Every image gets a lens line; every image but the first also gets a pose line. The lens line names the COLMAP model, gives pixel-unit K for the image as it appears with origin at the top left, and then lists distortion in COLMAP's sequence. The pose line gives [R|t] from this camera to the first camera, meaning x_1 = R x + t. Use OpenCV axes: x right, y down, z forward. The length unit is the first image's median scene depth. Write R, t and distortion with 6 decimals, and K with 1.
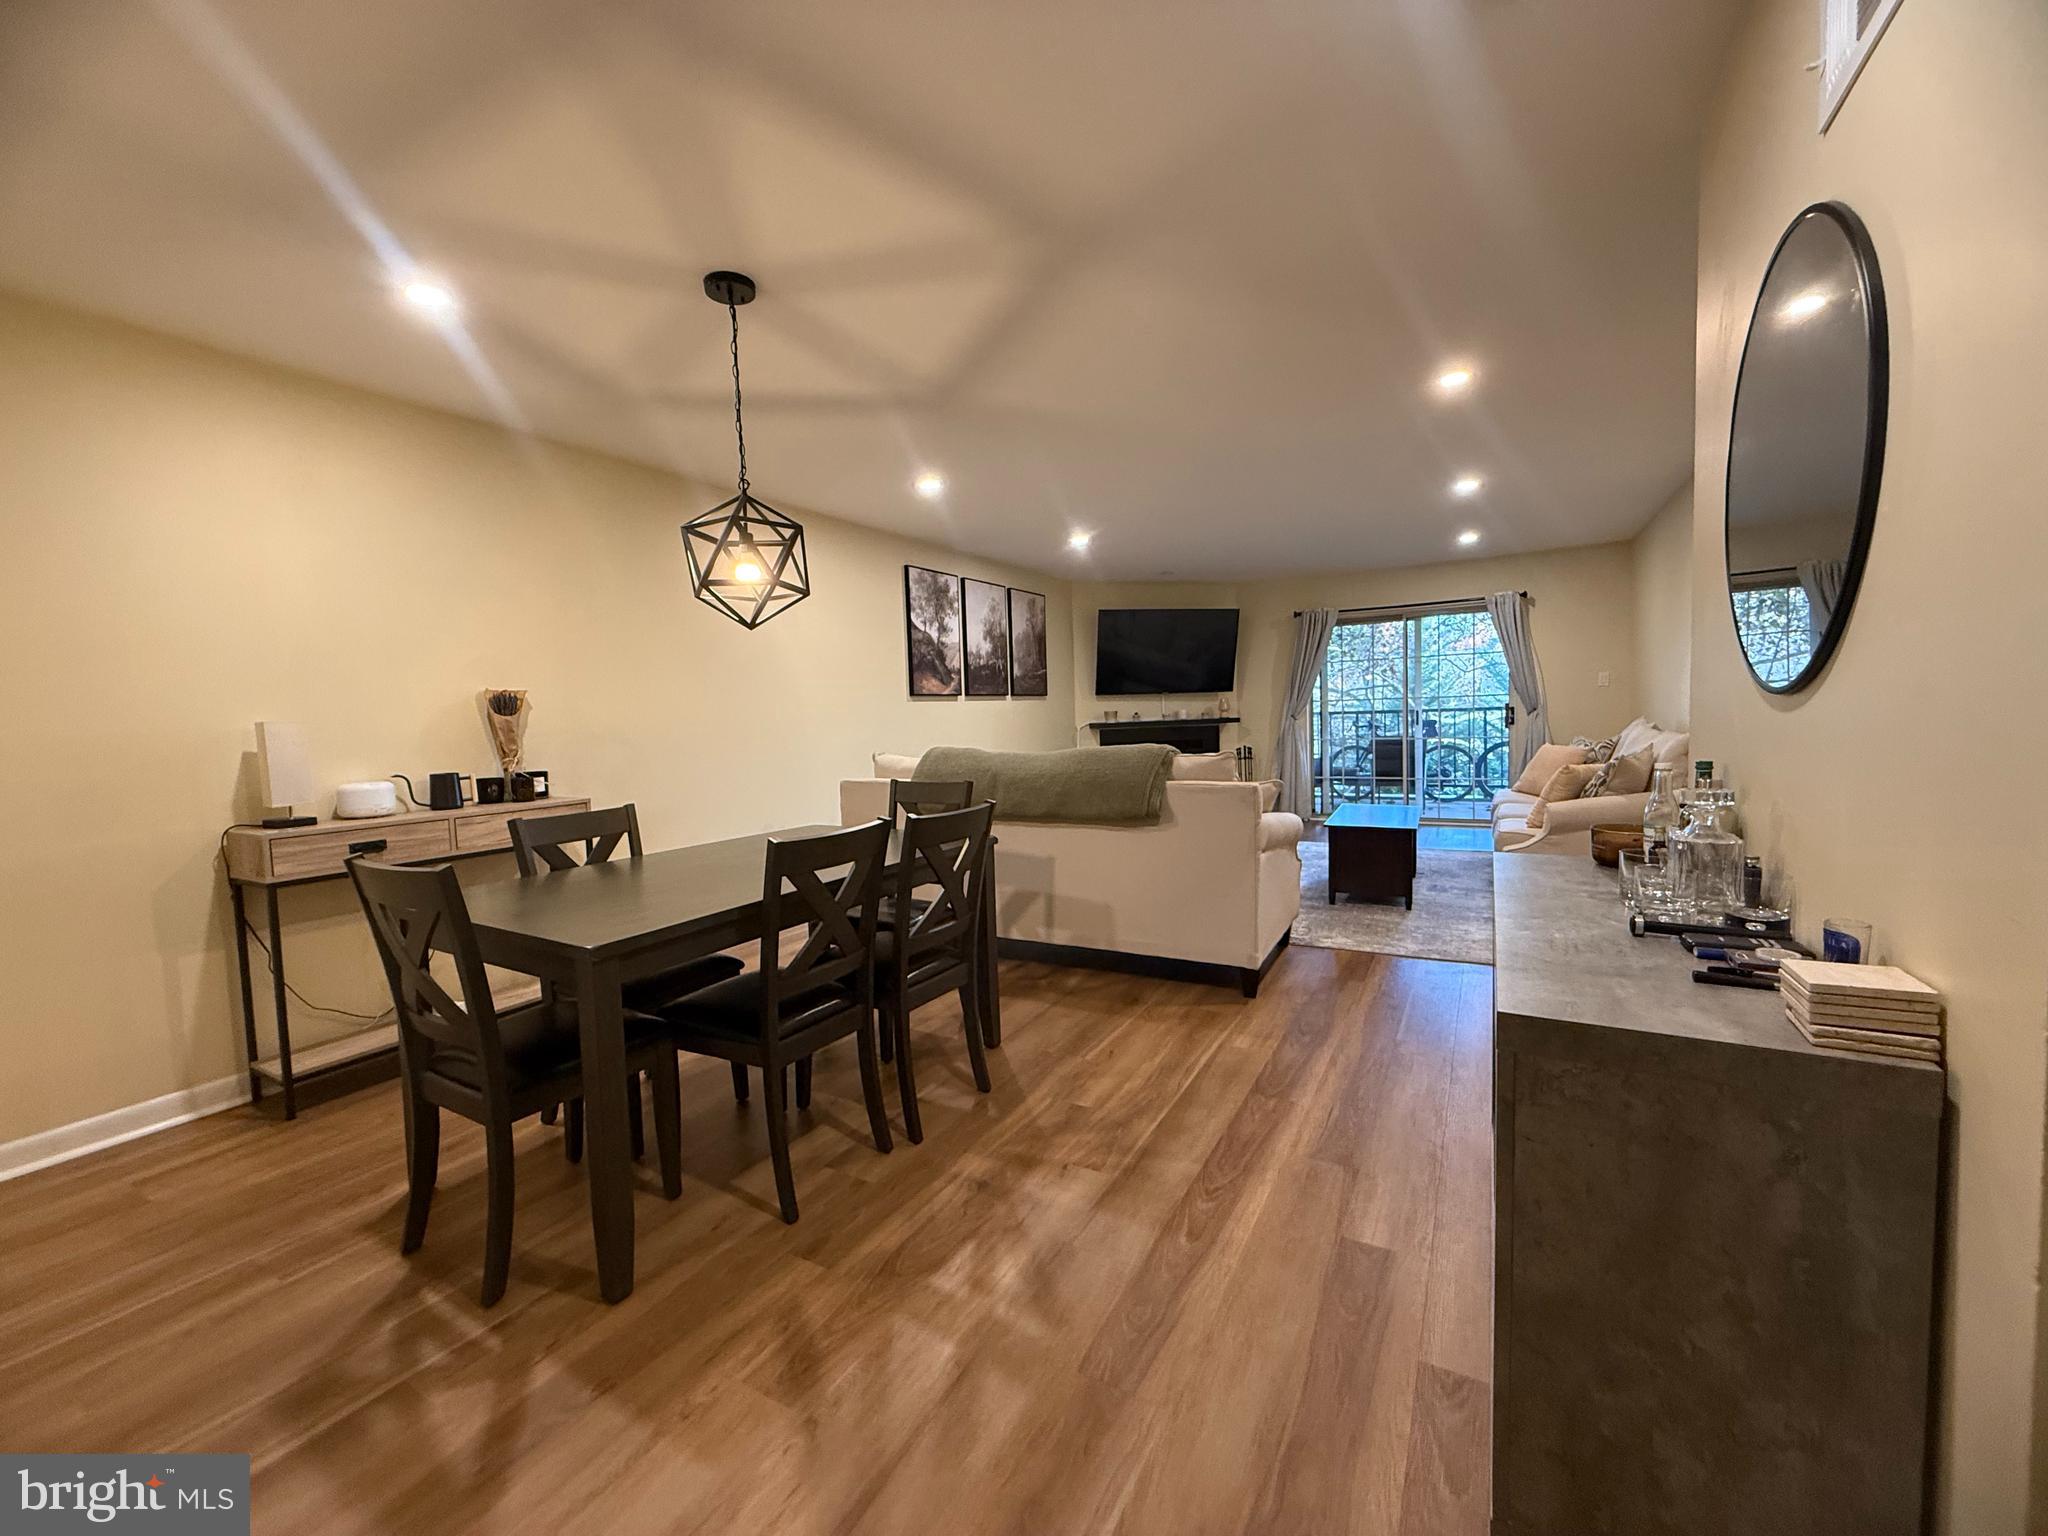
lens RADIAL K [[815.9, 0, 1018.5], [0, 815.9, 768.2], [0, 0, 1]] dist [0.001517, -0.000128]
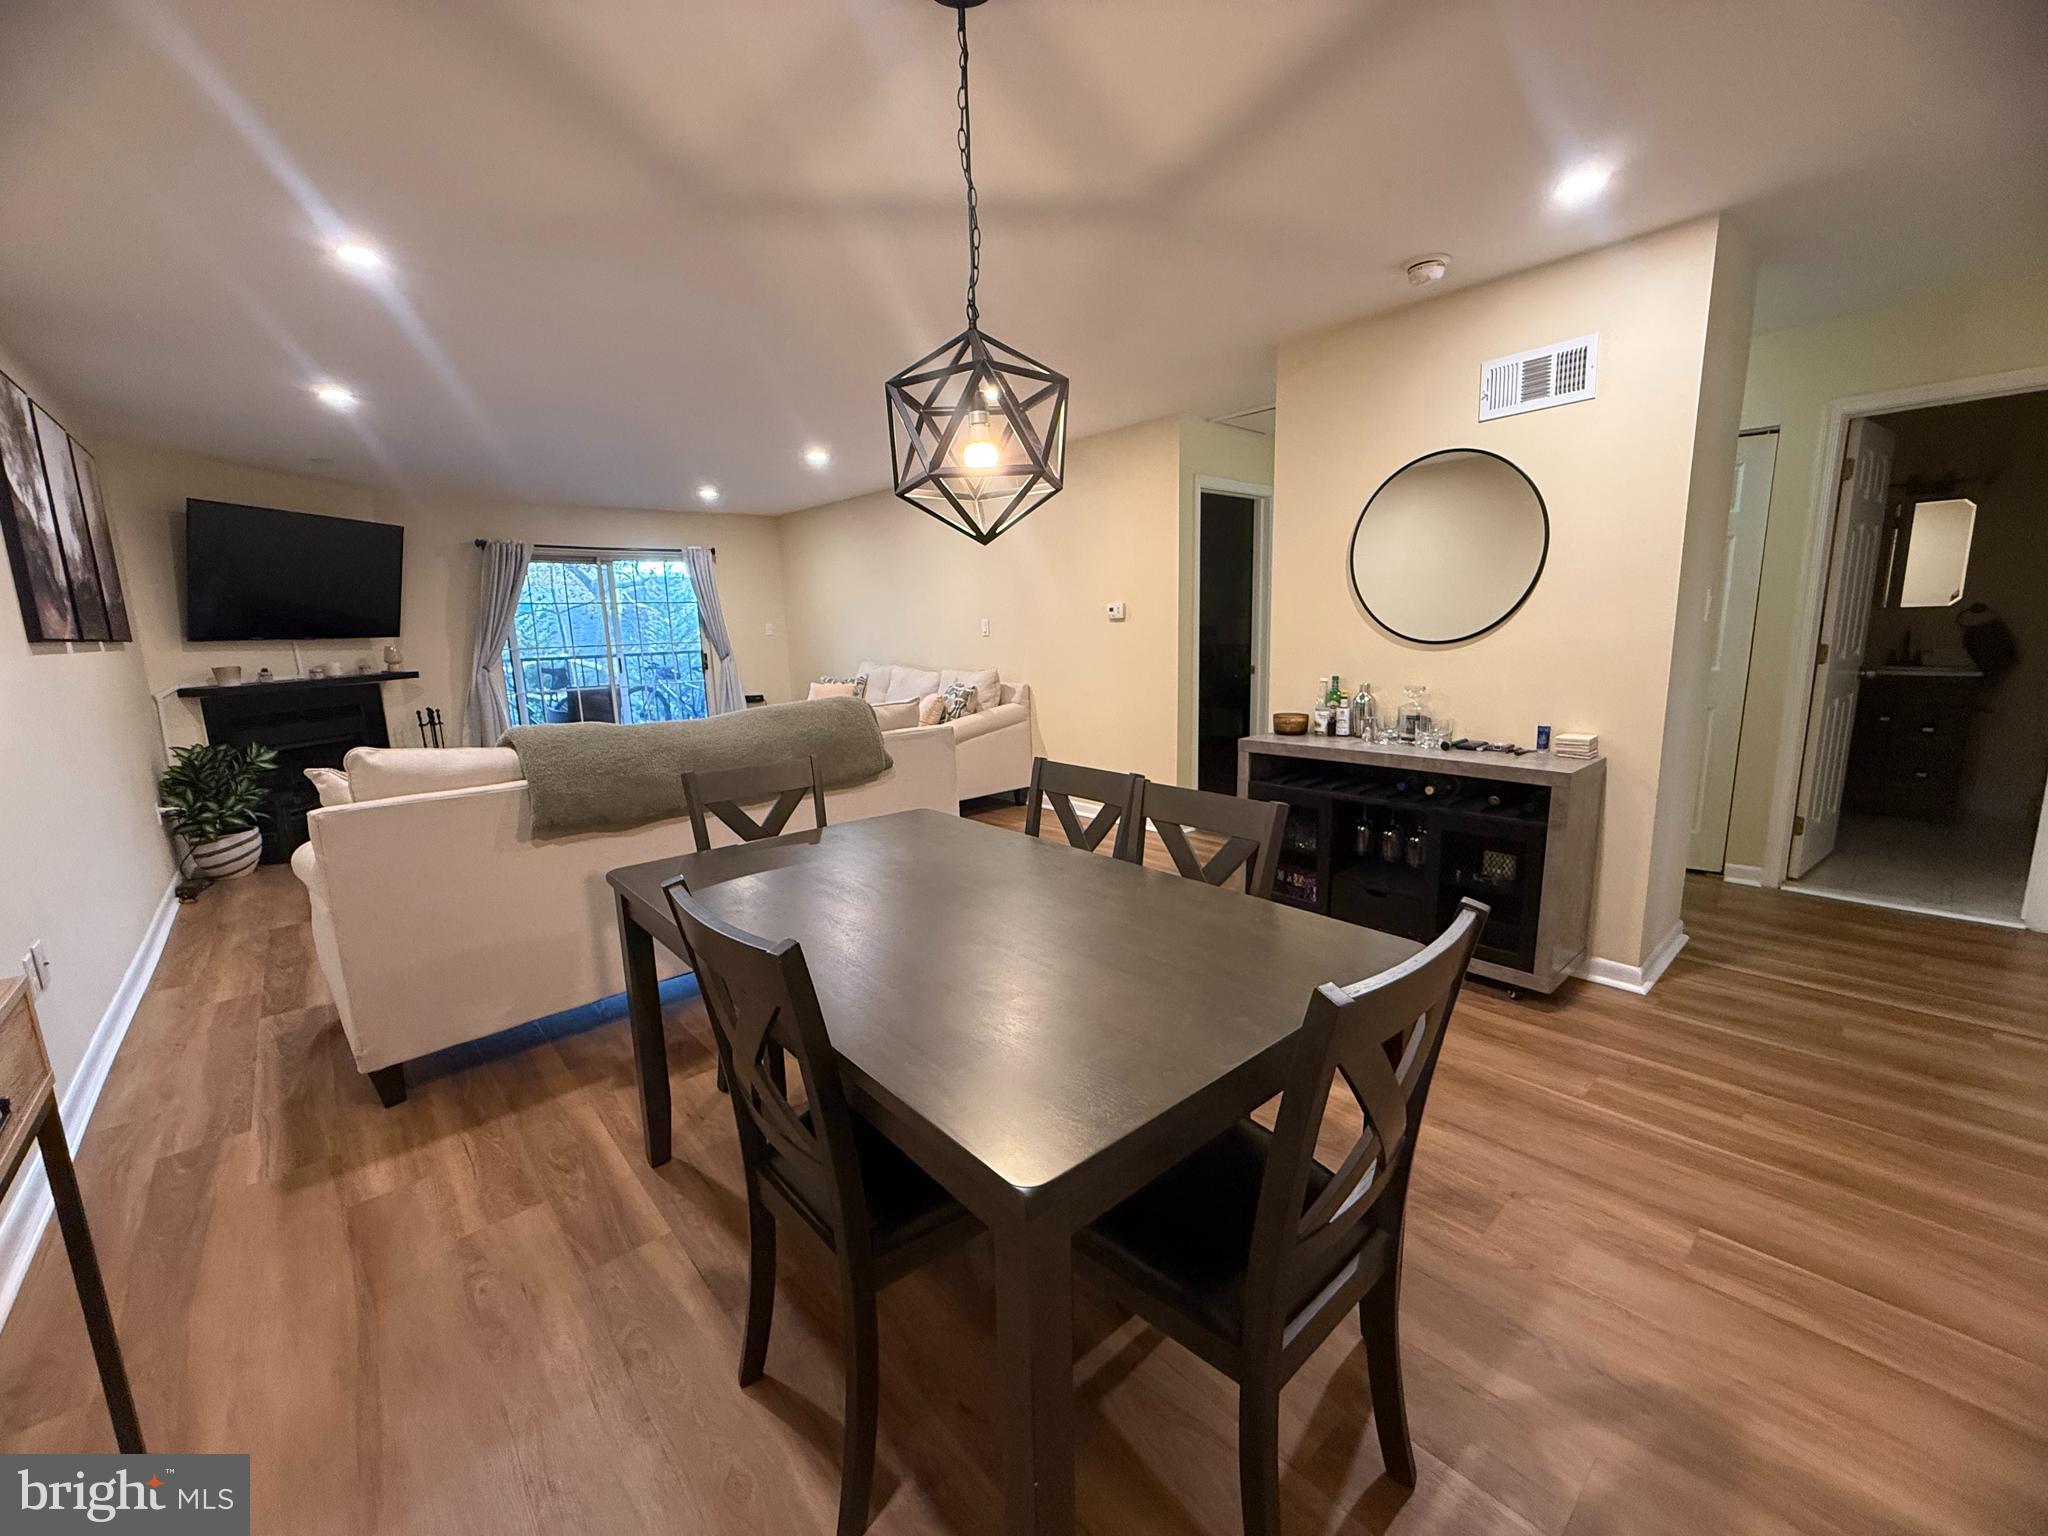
lens RADIAL K [[815.9, 0, 1018.5], [0, 815.9, 768.2], [0, 0, 1]] dist [0.001517, -0.000128]
pose [[0.317715, -0.143631, 0.937245, -0.355205], [0.082560, 0.988897, 0.123559, -0.025388], [-0.944585, 0.038122, 0.326046, 0.279048]]
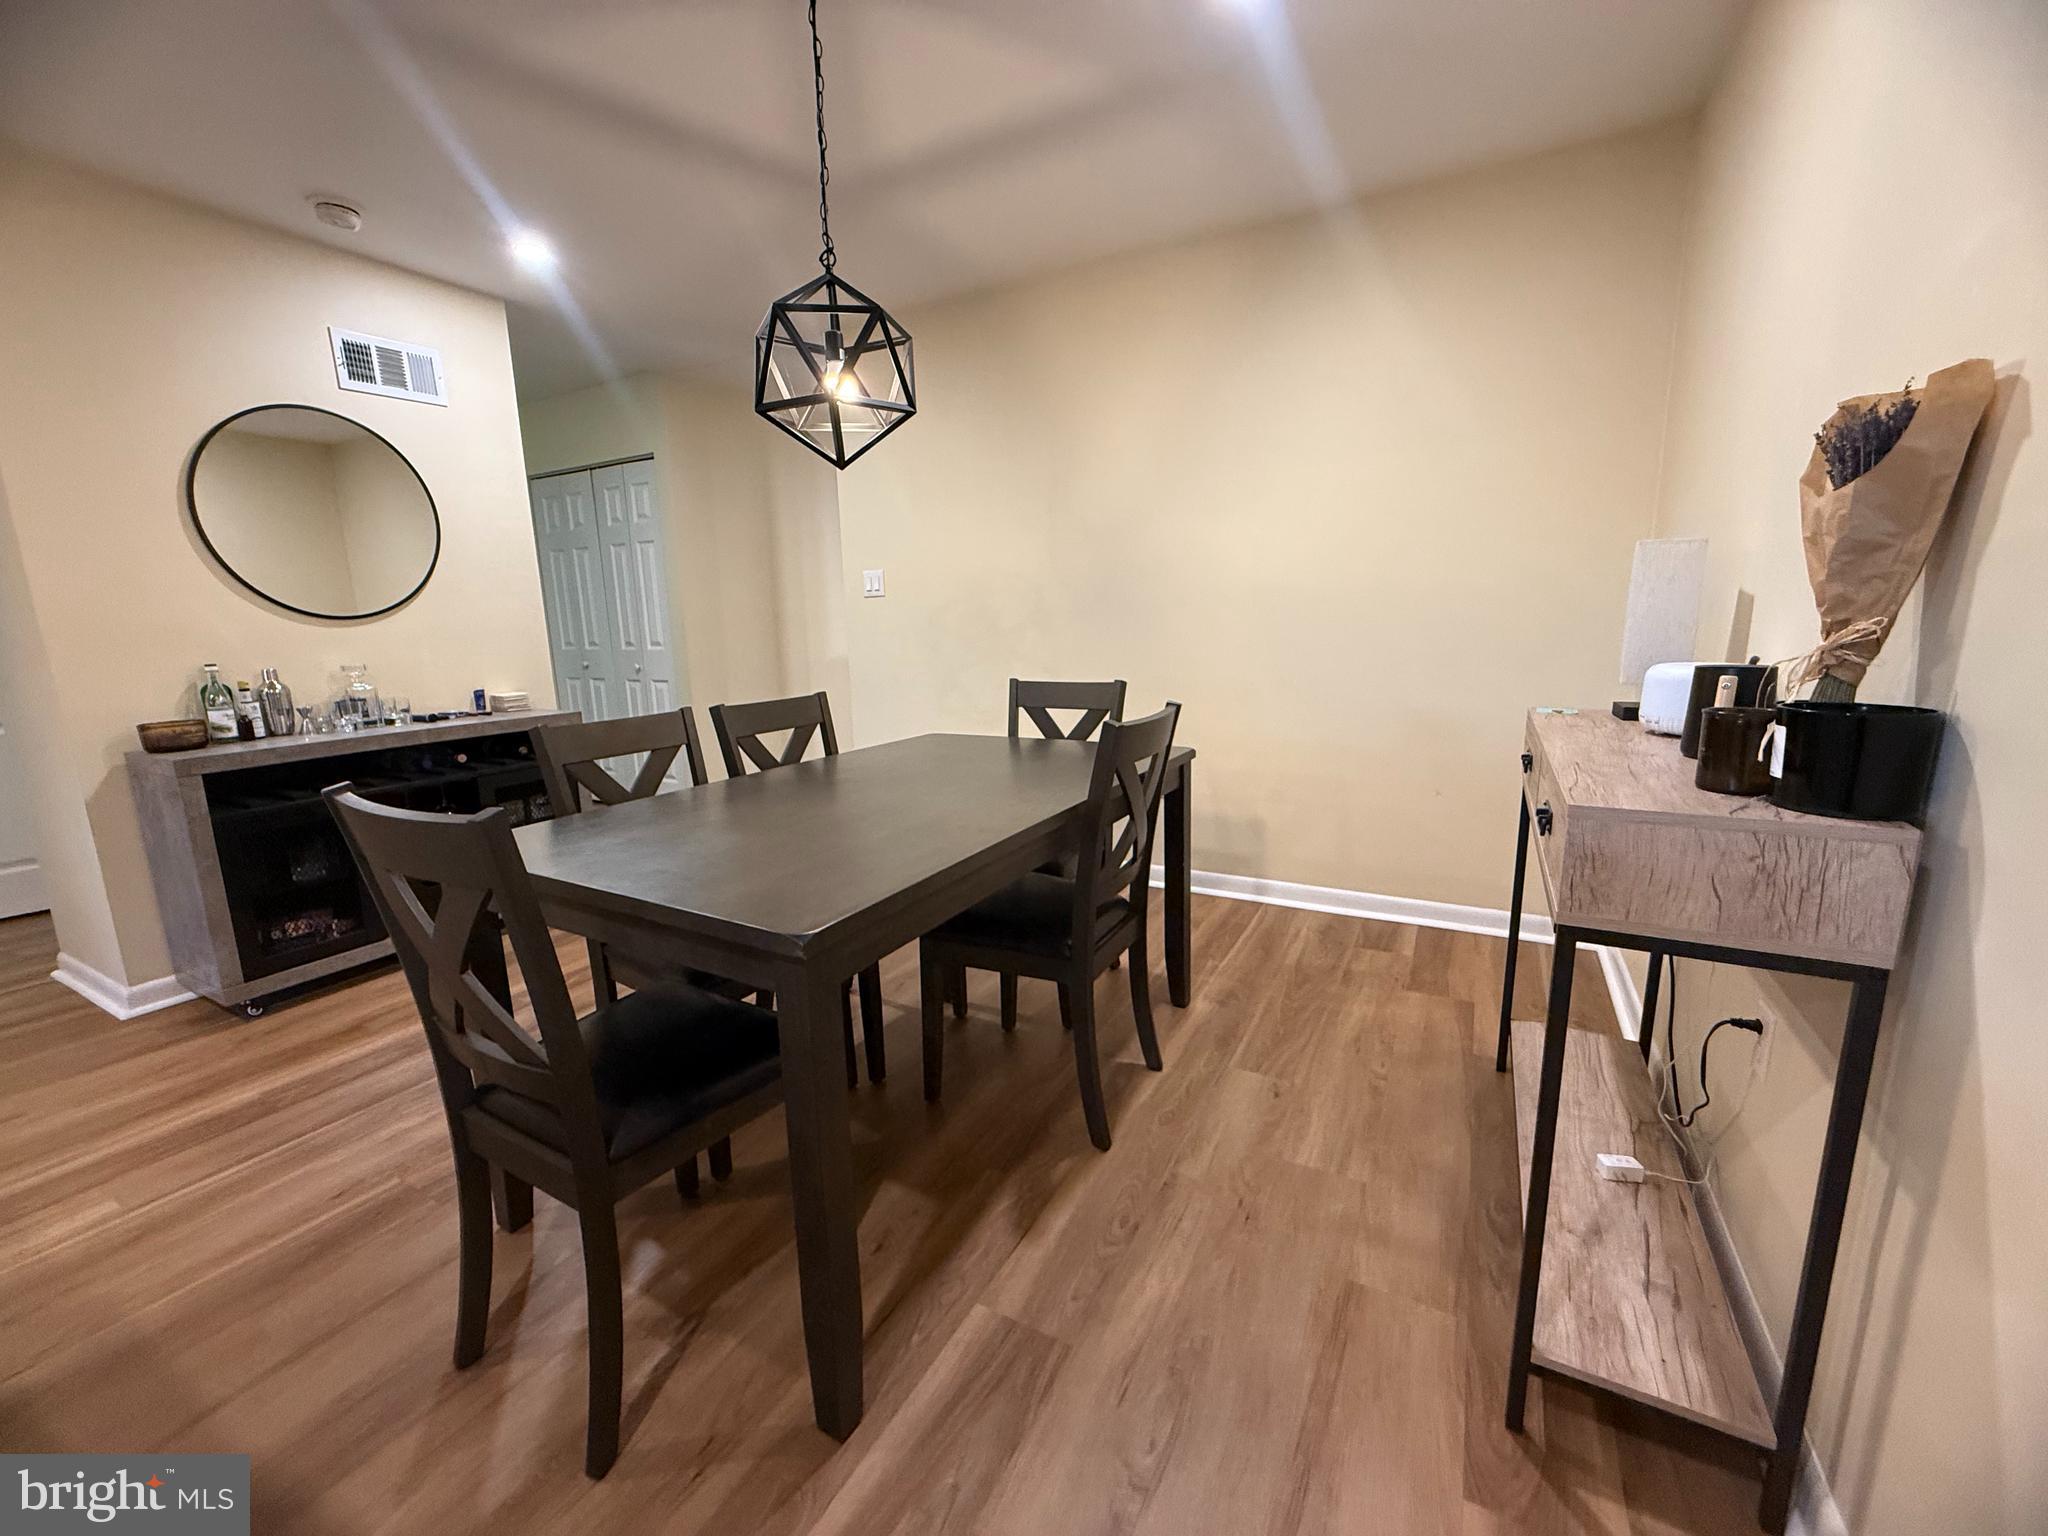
lens RADIAL K [[815.9, 0, 1018.5], [0, 815.9, 768.2], [0, 0, 1]] dist [0.001517, -0.000128]
pose [[-0.998187, 0.060034, -0.004237, -0.171924], [0.057037, 0.966116, 0.251727, -0.030578], [0.019205, 0.251029, -0.967789, 0.658557]]
